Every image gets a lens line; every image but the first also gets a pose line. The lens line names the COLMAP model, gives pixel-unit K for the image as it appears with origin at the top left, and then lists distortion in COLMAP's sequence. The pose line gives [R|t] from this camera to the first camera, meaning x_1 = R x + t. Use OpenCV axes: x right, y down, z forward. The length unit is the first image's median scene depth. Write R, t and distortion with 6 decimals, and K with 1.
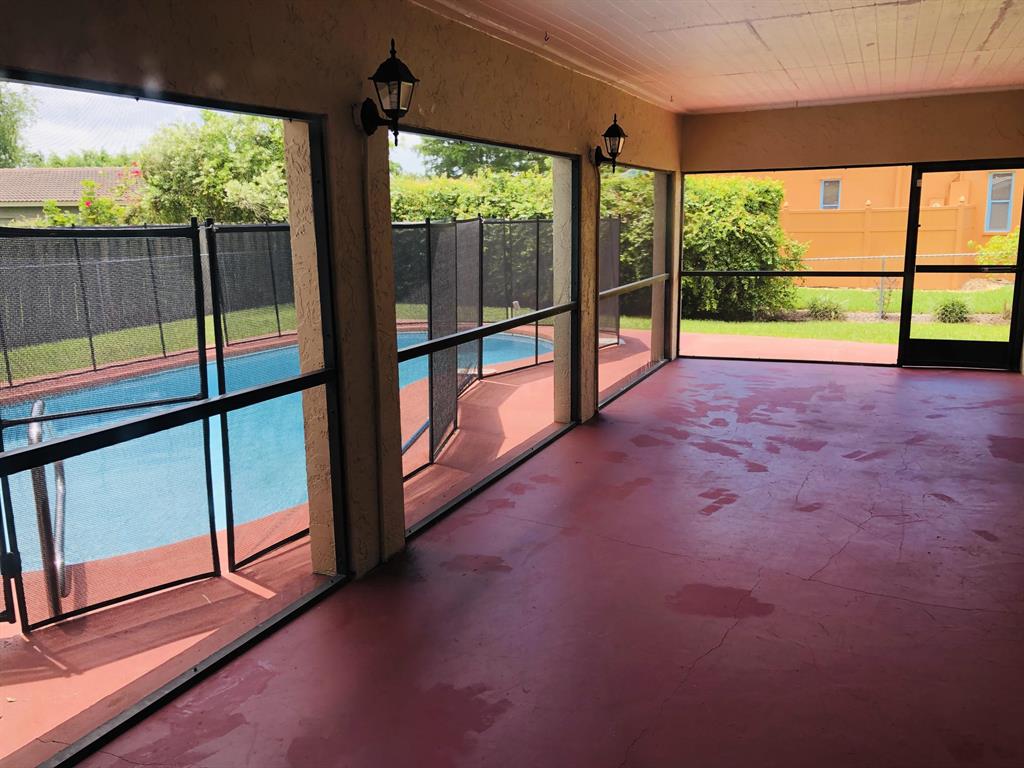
lens RADIAL K [[833.8, 0, 510.8], [0, 833.8, 378.7], [0, 0, 1]] dist [0.090744, -0.124826]
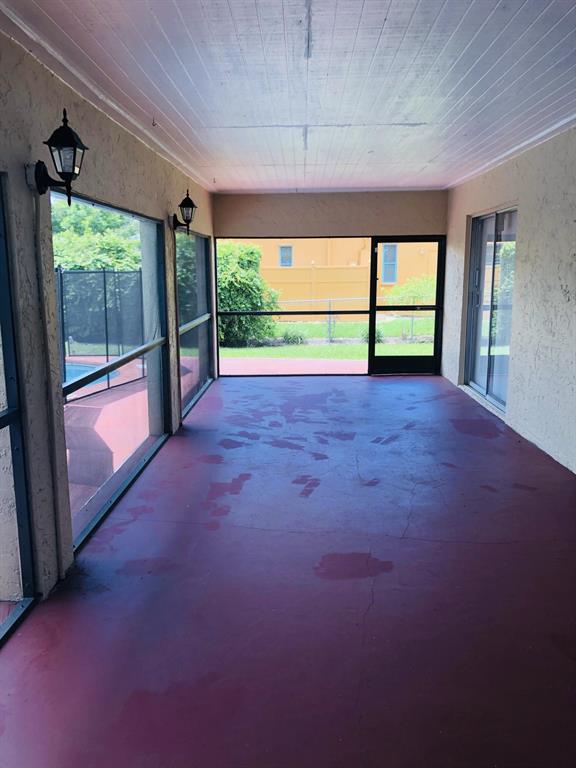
lens RADIAL K [[625.4, 0, 288.0], [0, 625.4, 384.0], [0, 0, 1]] dist [0.090744, -0.124826]
pose [[0.929741, -0.057360, 0.363718, -0.097661], [0.061501, 0.998107, 0.000197, -0.012012], [-0.363041, 0.022186, 0.931509, 0.062593]]
